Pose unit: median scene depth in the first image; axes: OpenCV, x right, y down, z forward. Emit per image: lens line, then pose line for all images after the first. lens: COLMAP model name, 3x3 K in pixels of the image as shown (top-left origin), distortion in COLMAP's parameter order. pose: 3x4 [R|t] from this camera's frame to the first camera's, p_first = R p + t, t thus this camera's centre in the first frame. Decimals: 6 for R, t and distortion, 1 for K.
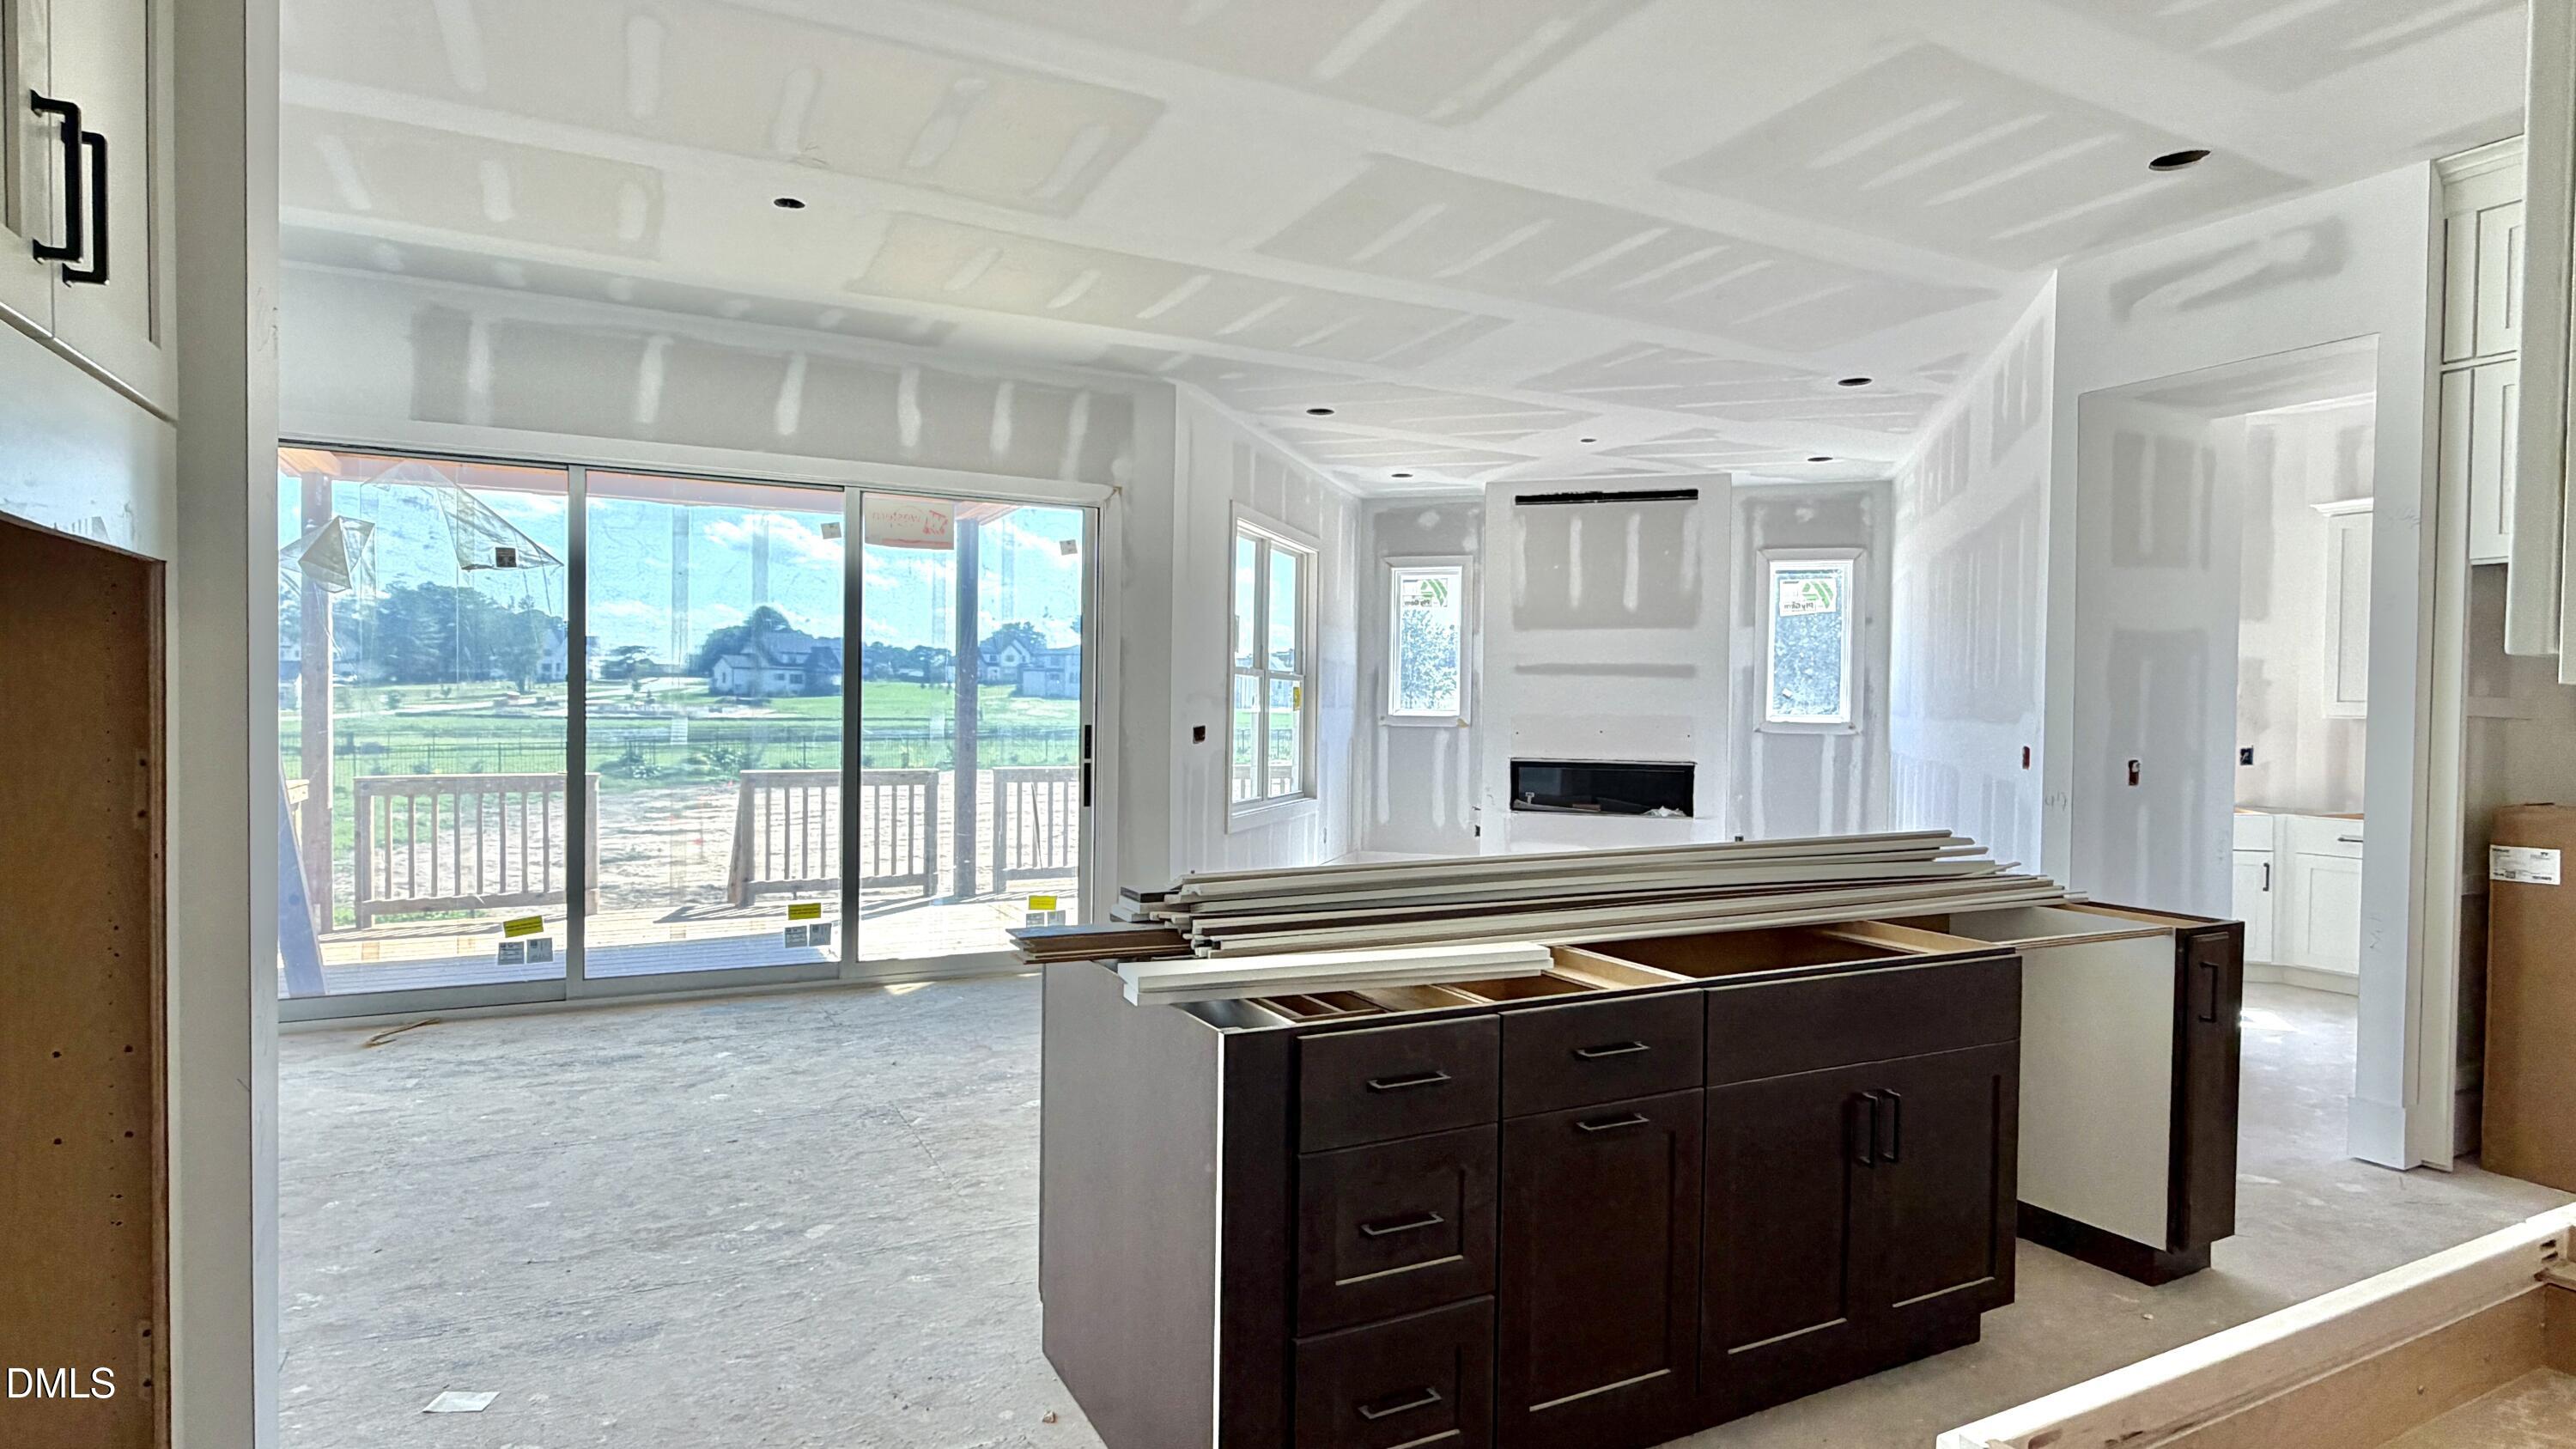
lens RADIAL K [[1325.8, 0, 1290.7], [0, 1325.8, 738.9], [0, 0, 1]] dist [0.001063, -0.000048]
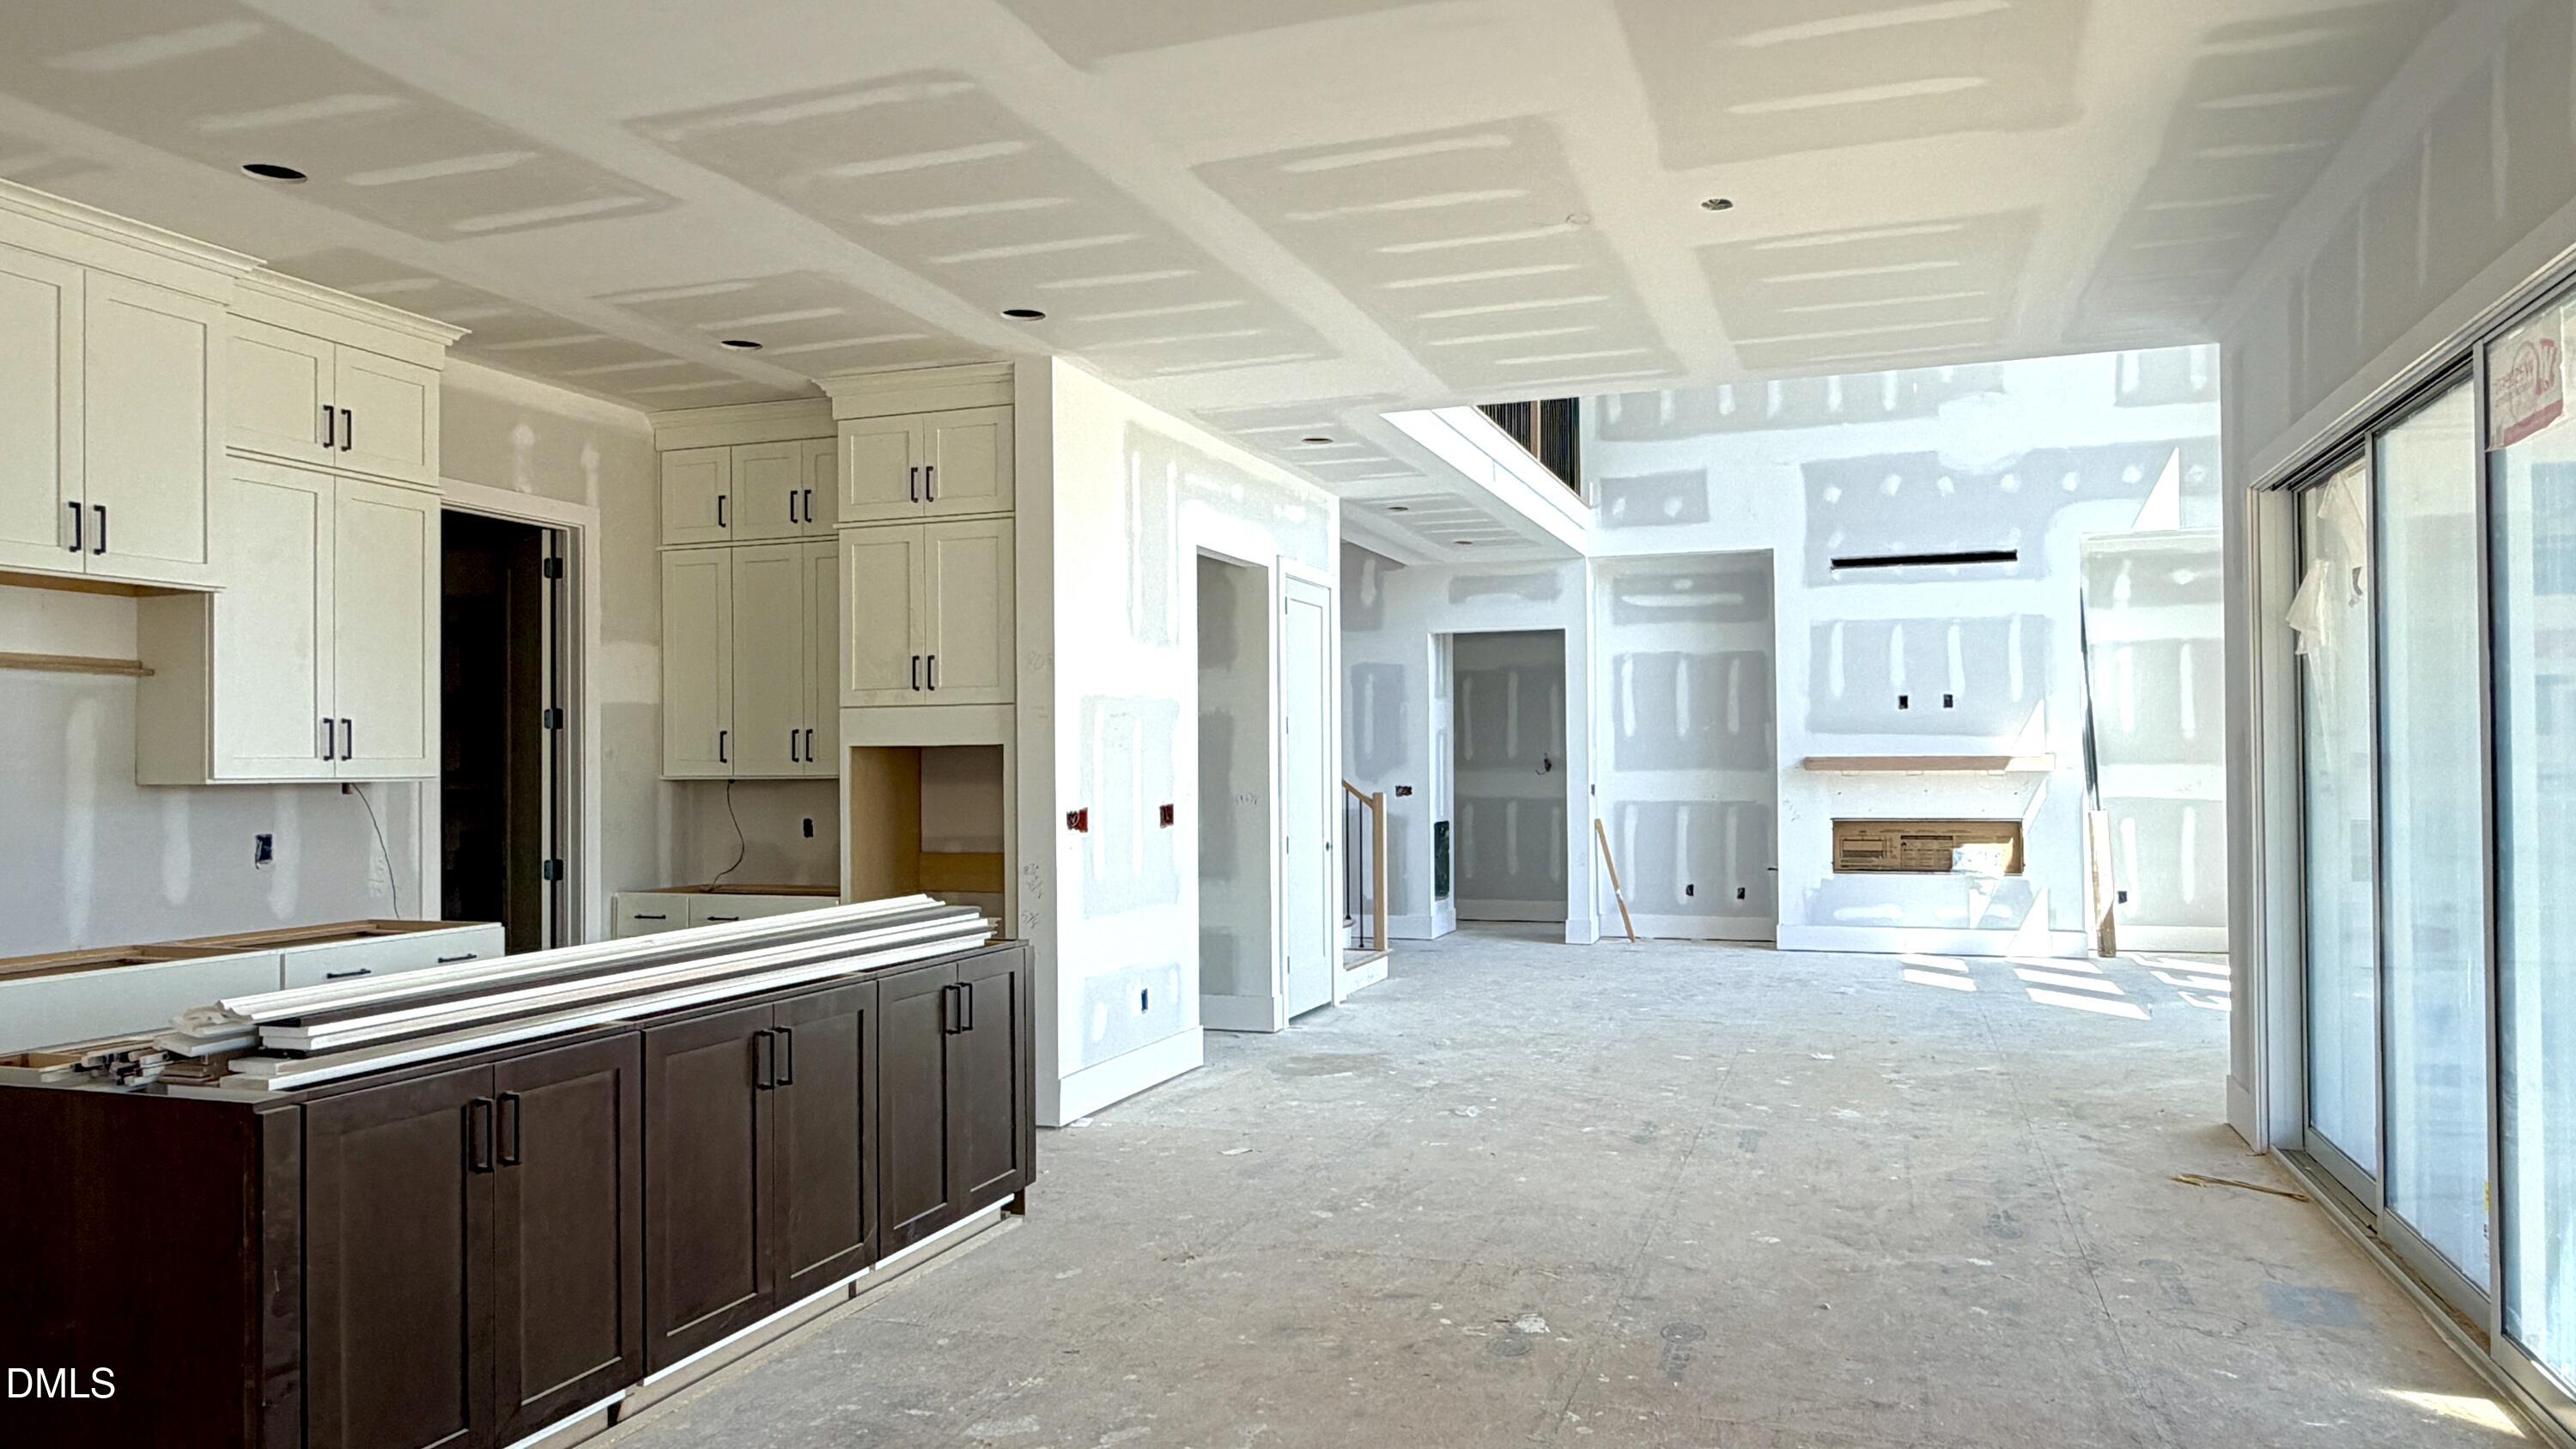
lens RADIAL K [[1703.3, 0, 1273.9], [0, 1703.3, 737.8], [0, 0, 1]] dist [-0.000486, -0.000155]
pose [[-0.727862, -0.019917, -0.685435, 0.509916], [-0.021163, 0.999754, -0.006577, -0.038644], [0.685397, 0.009719, -0.728104, 1.408716]]
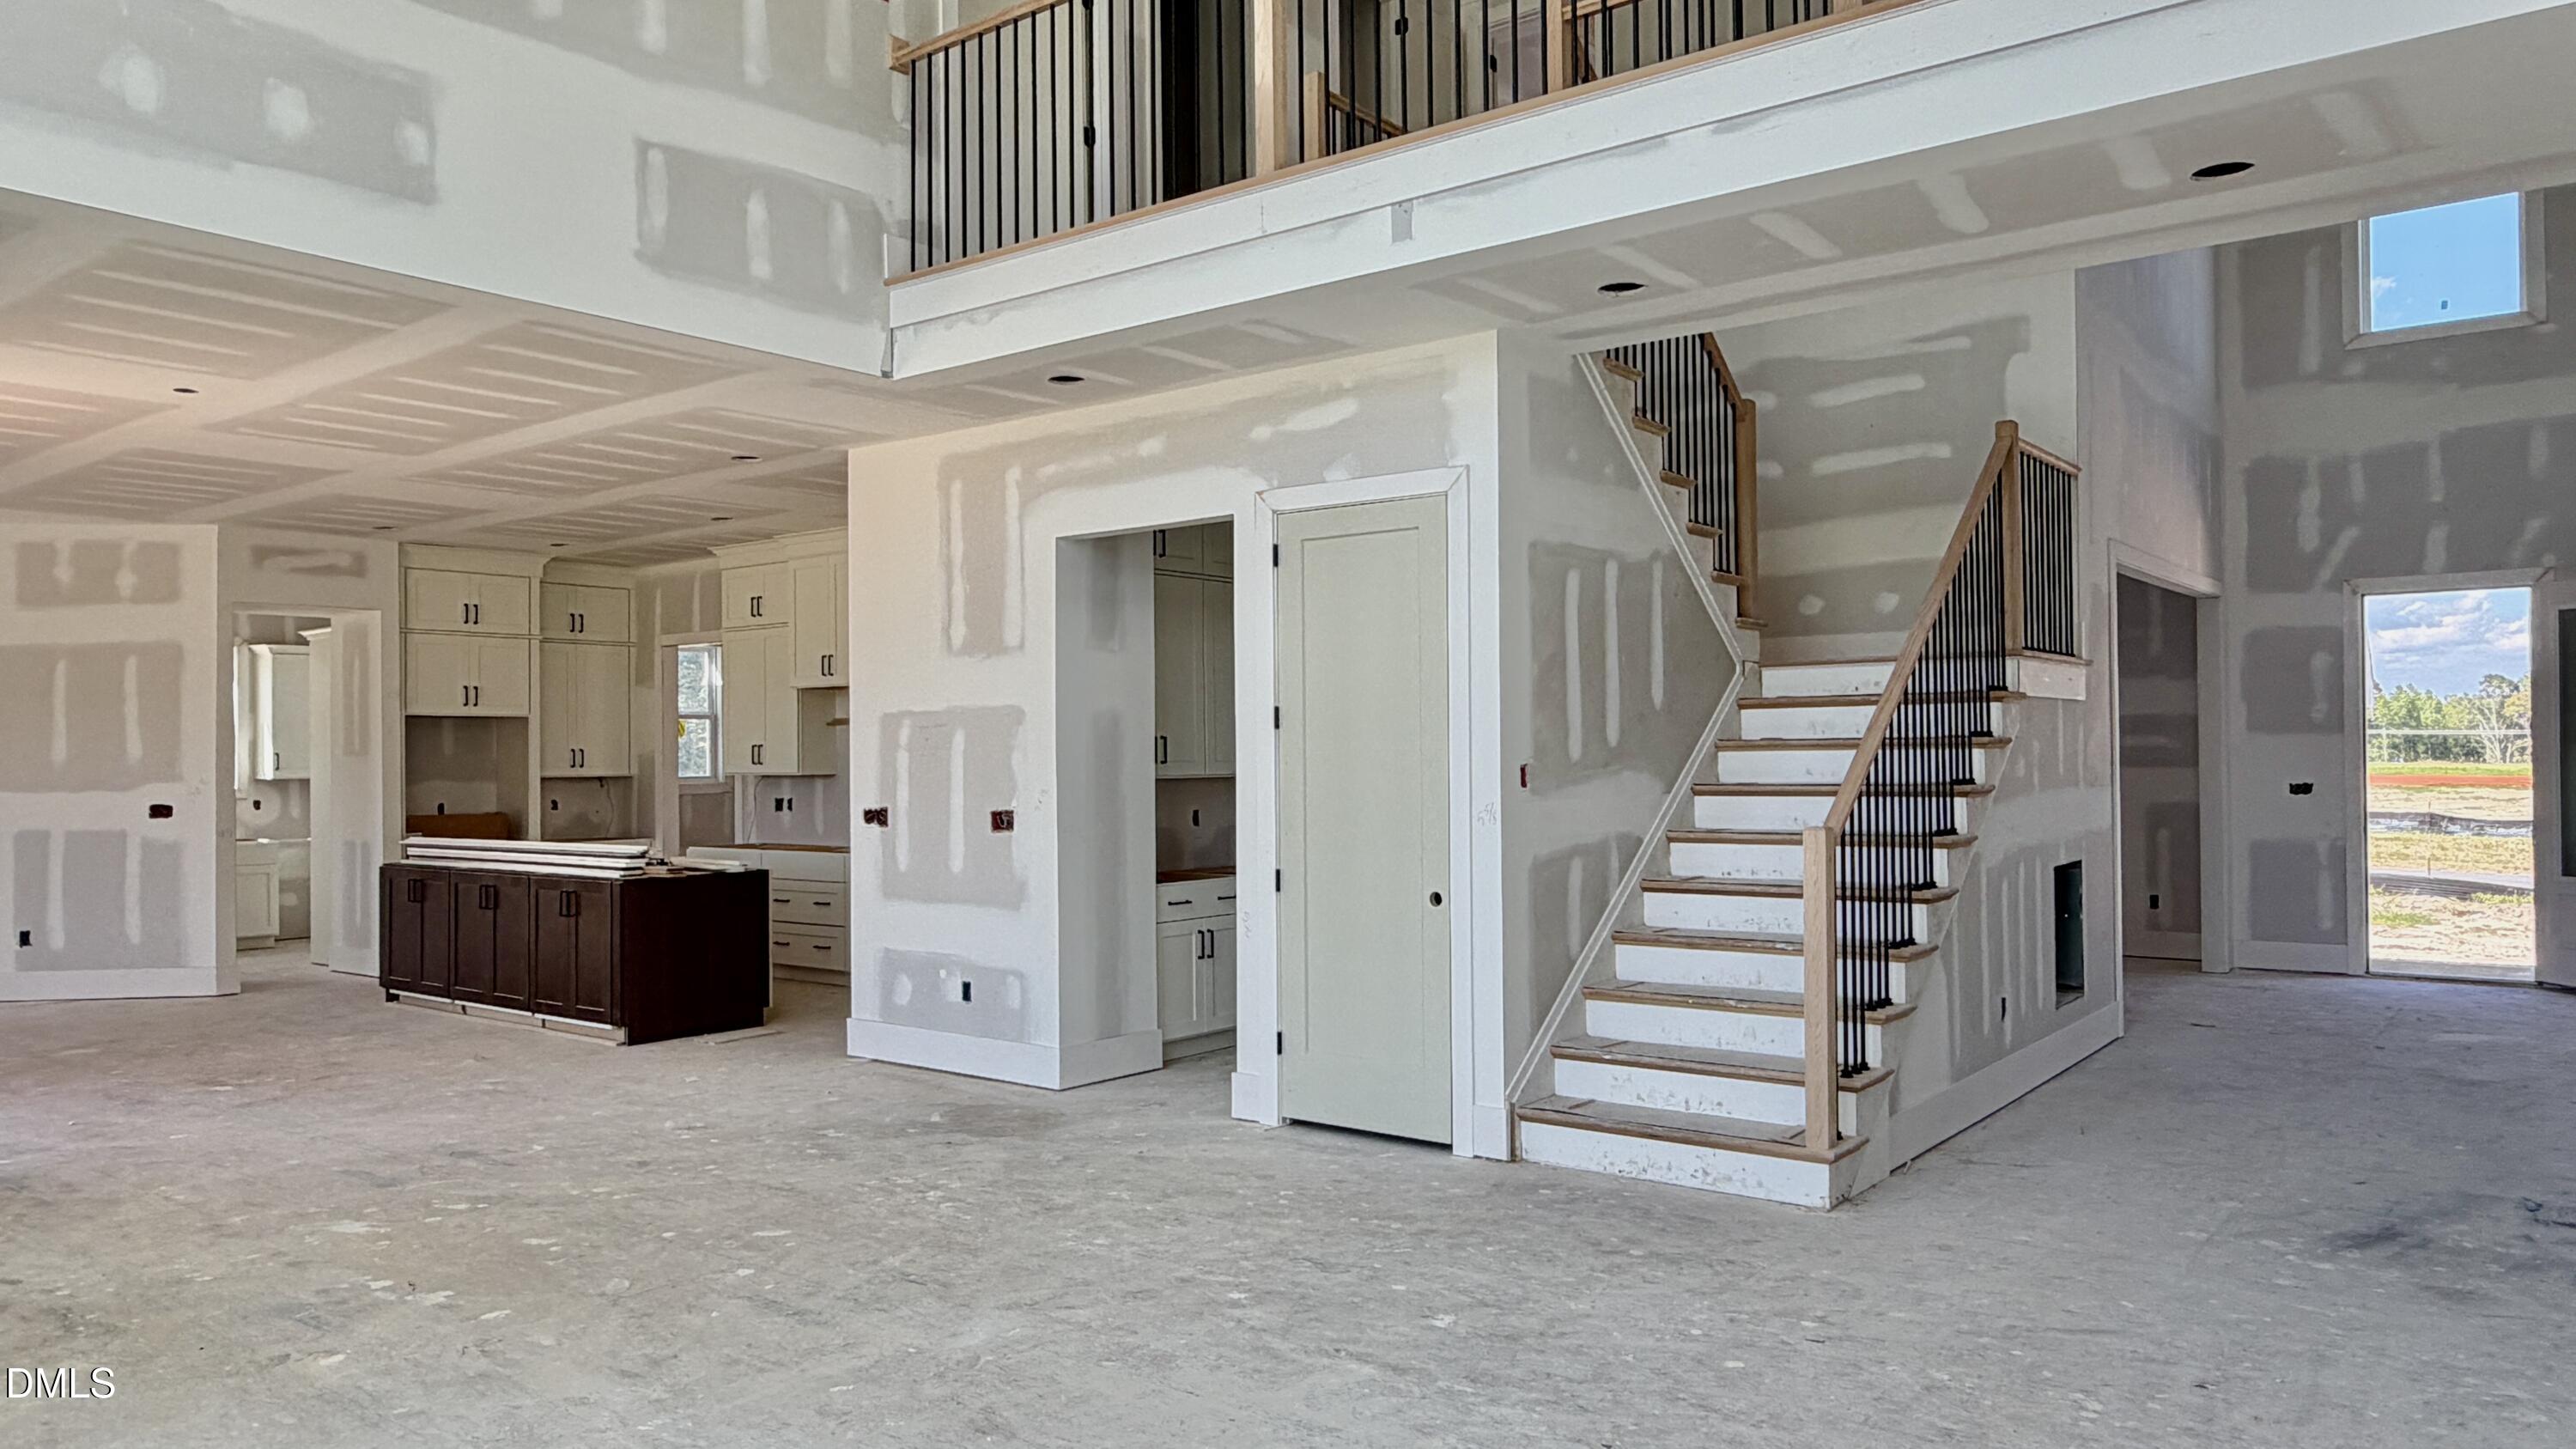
lens RADIAL K [[1703.3, 0, 1288.4], [0, 1703.3, 738.1], [0, 0, 1]] dist [-0.000486, -0.000155]
pose [[-0.424859, -0.000939, 0.905259, -1.966301], [0.027519, 0.999524, 0.013953, -0.066248], [-0.904841, 0.030840, -0.424631, 0.649464]]
